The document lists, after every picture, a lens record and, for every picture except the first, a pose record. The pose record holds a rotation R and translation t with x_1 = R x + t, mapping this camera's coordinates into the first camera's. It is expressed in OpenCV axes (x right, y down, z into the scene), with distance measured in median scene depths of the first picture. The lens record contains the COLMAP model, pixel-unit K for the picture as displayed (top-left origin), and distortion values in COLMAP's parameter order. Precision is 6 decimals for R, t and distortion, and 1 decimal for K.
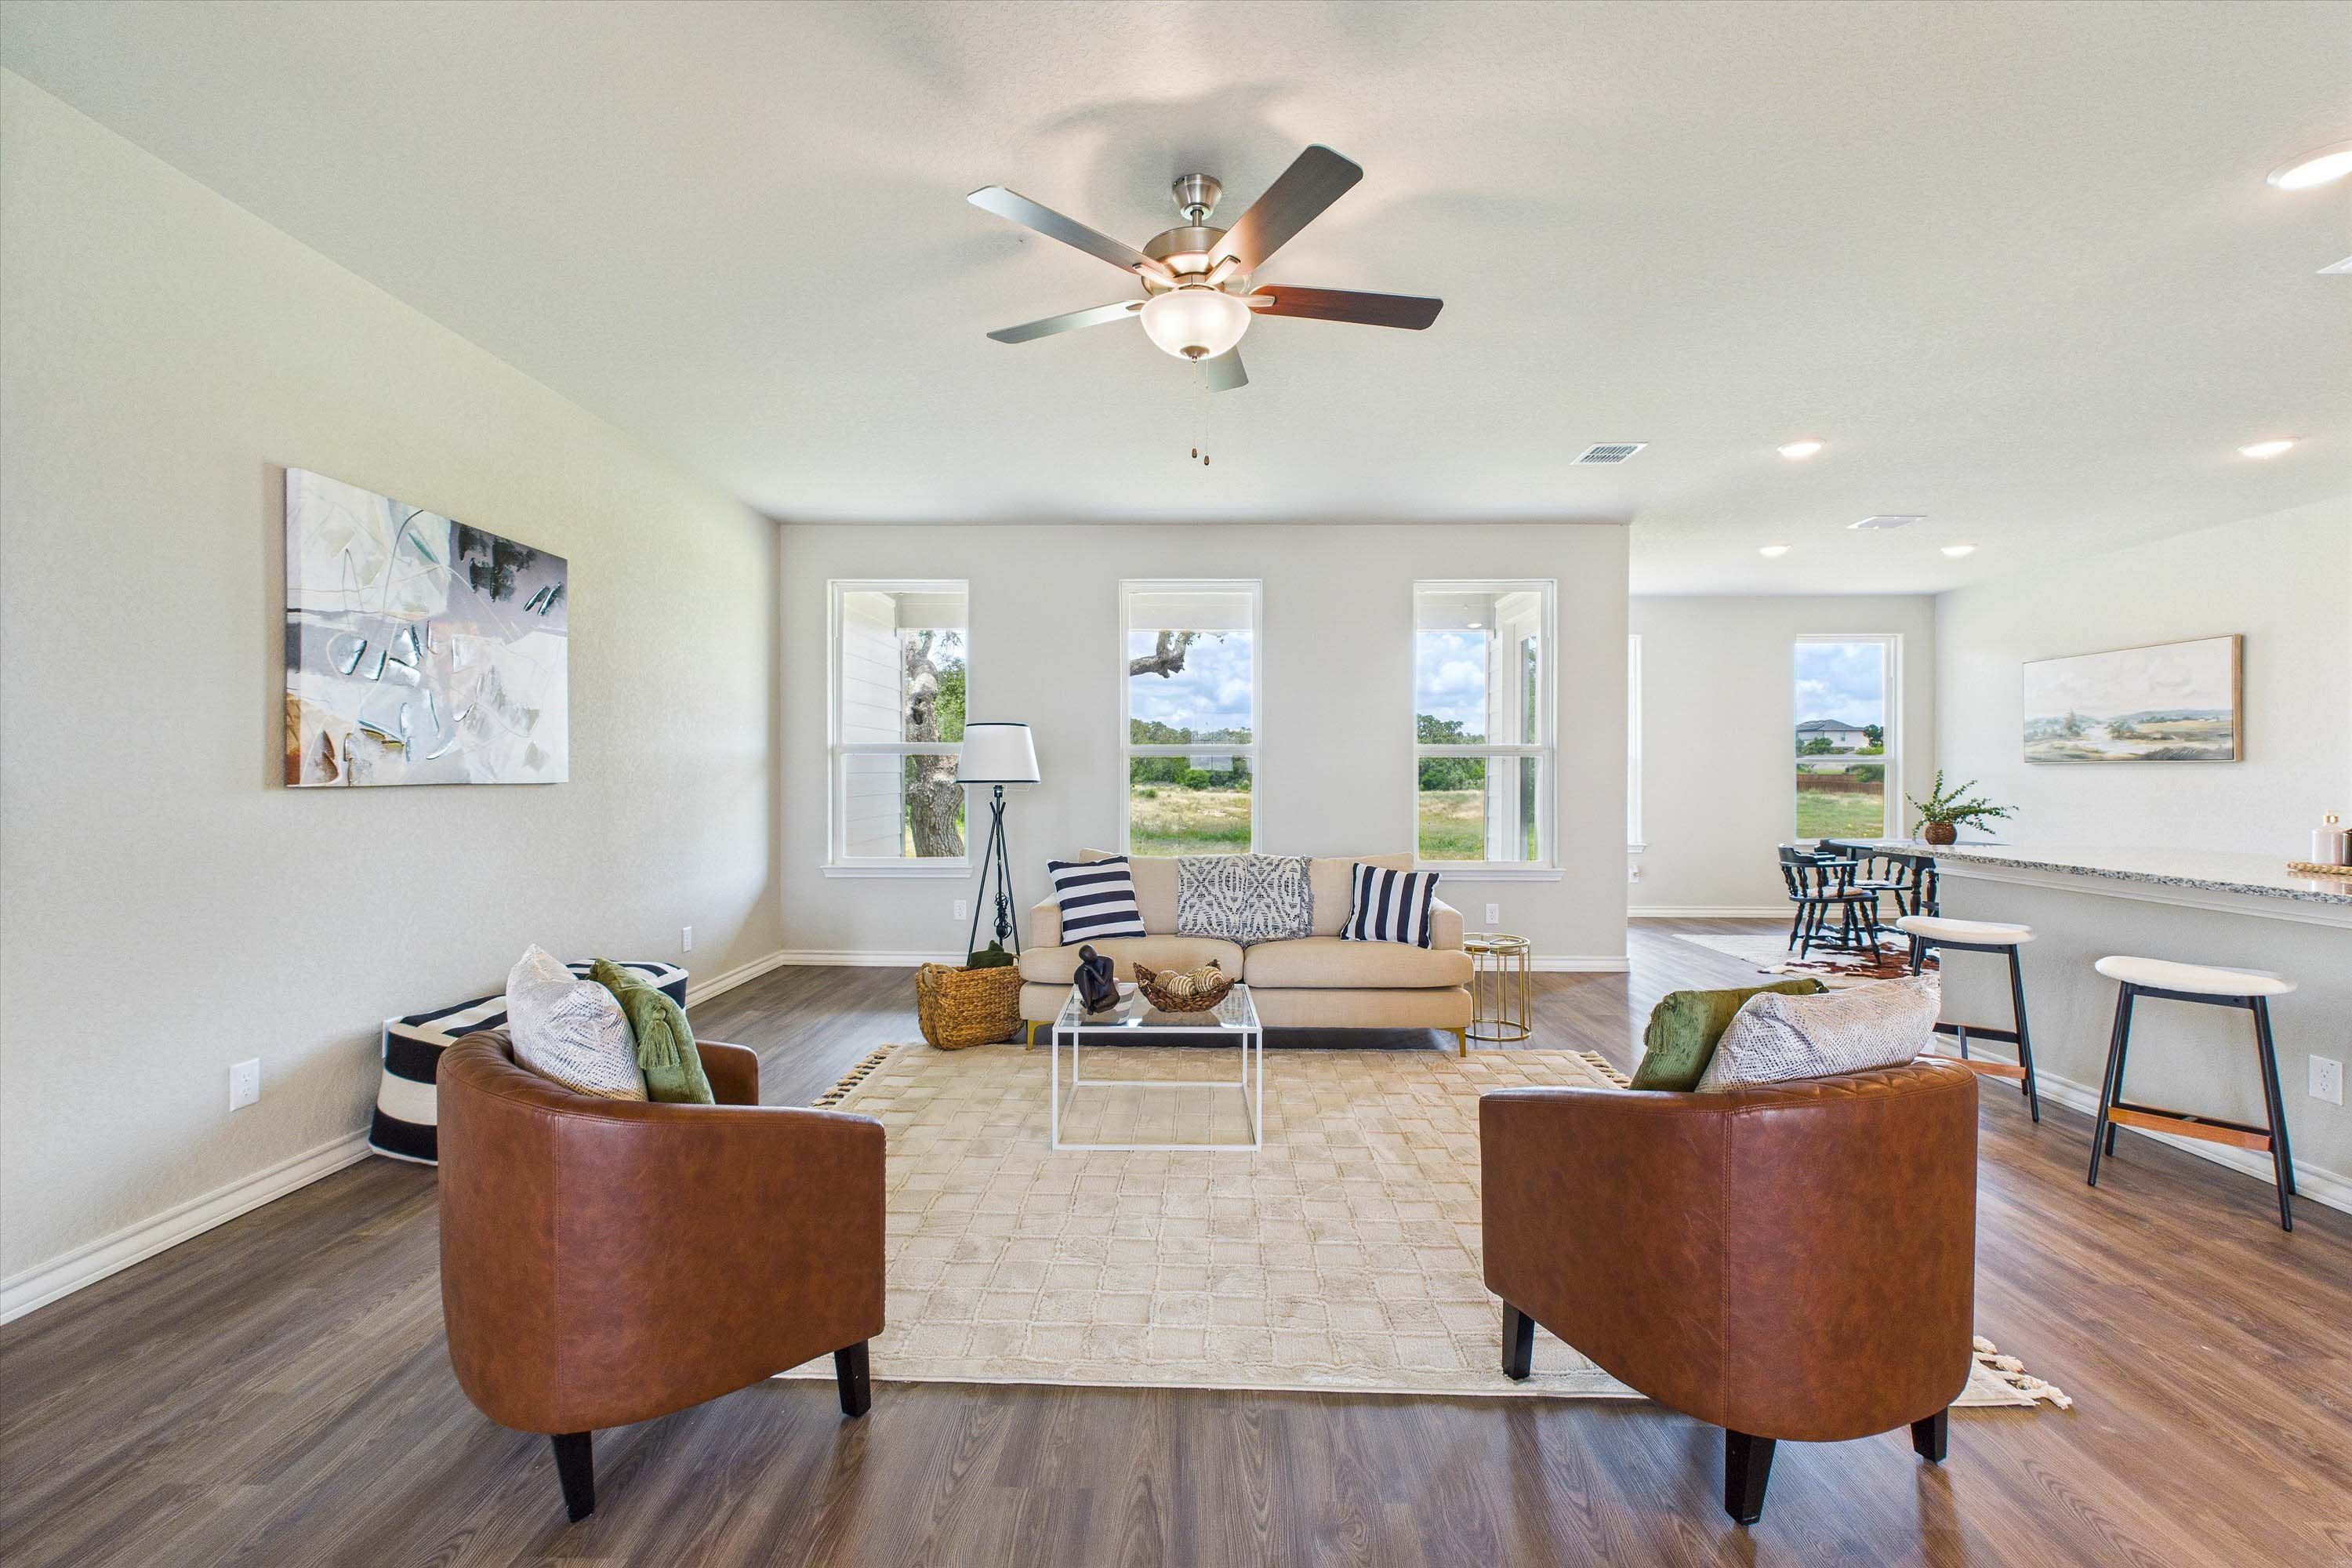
lens RADIAL K [[992.1, 0, 1176.7], [0, 992.1, 776.4], [0, 0, 1]] dist [0.001555, -0.000614]
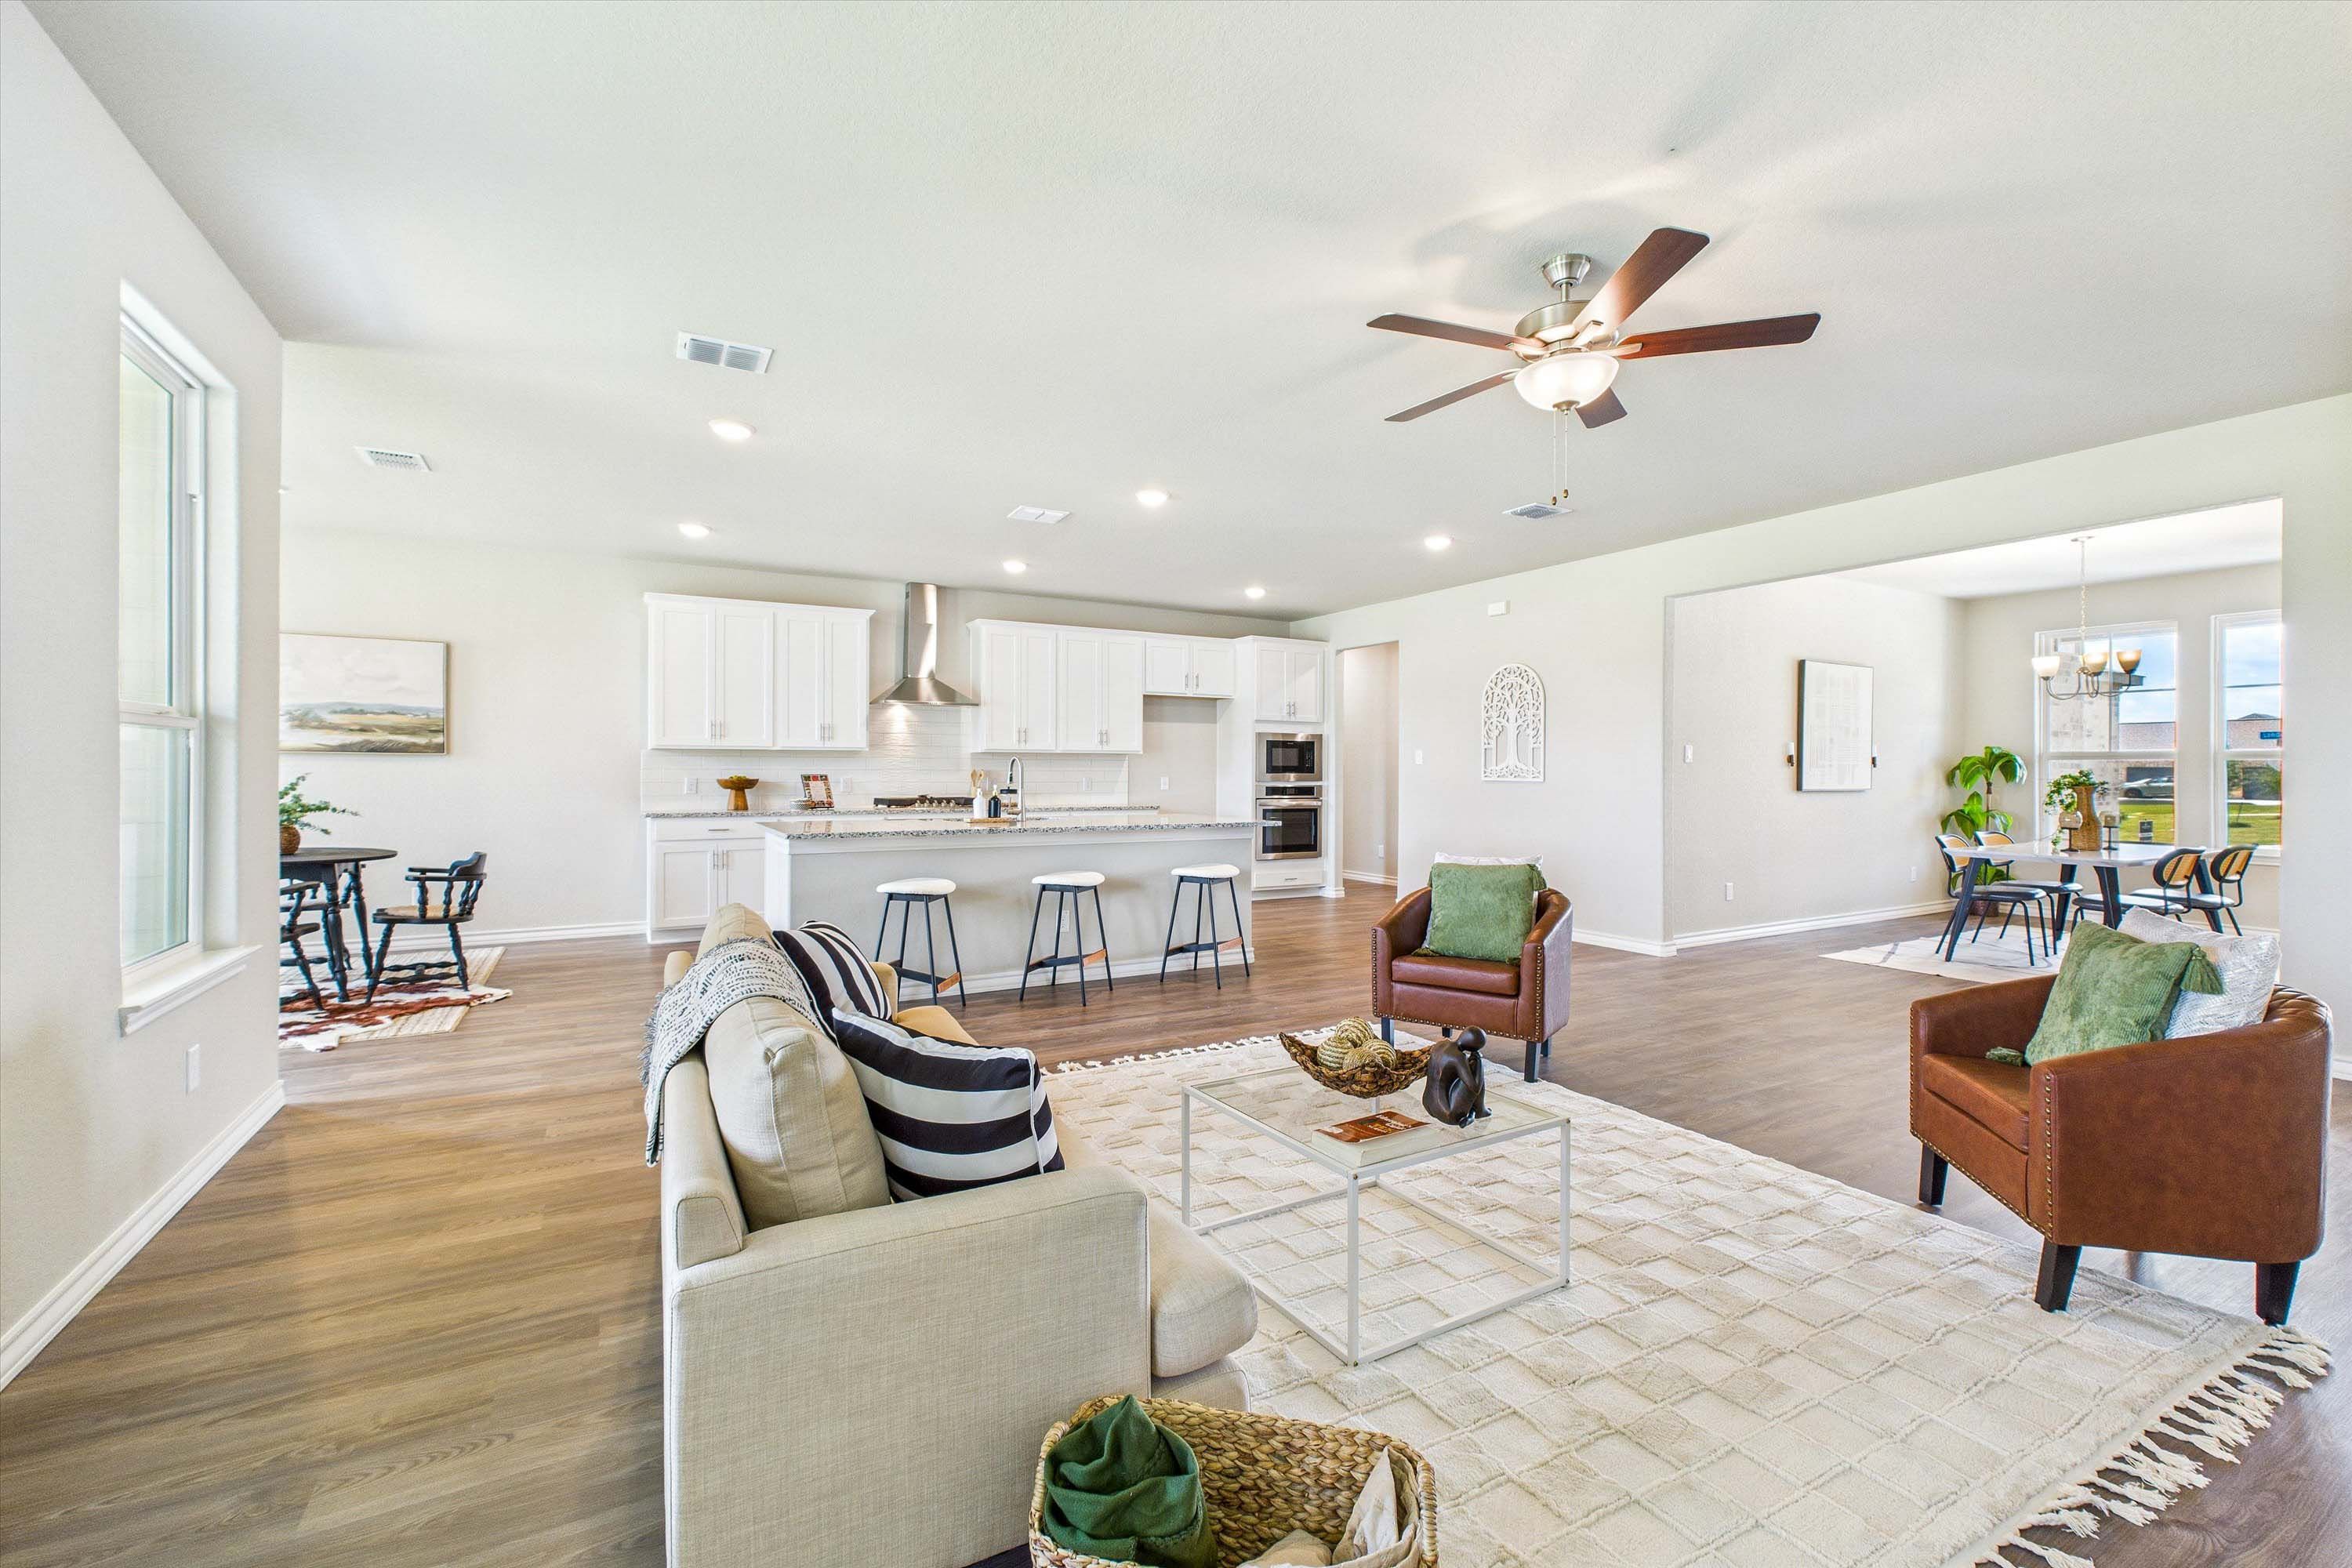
lens RADIAL K [[990.9, 0, 1175.9], [0, 990.9, 770.4], [0, 0, 1]] dist [0.000877, 0.000075]
pose [[-0.509938, -0.004120, 0.860201, -0.316551], [-0.003596, 0.999990, 0.002657, -0.003323], [-0.860203, -0.001738, -0.509948, 0.847049]]
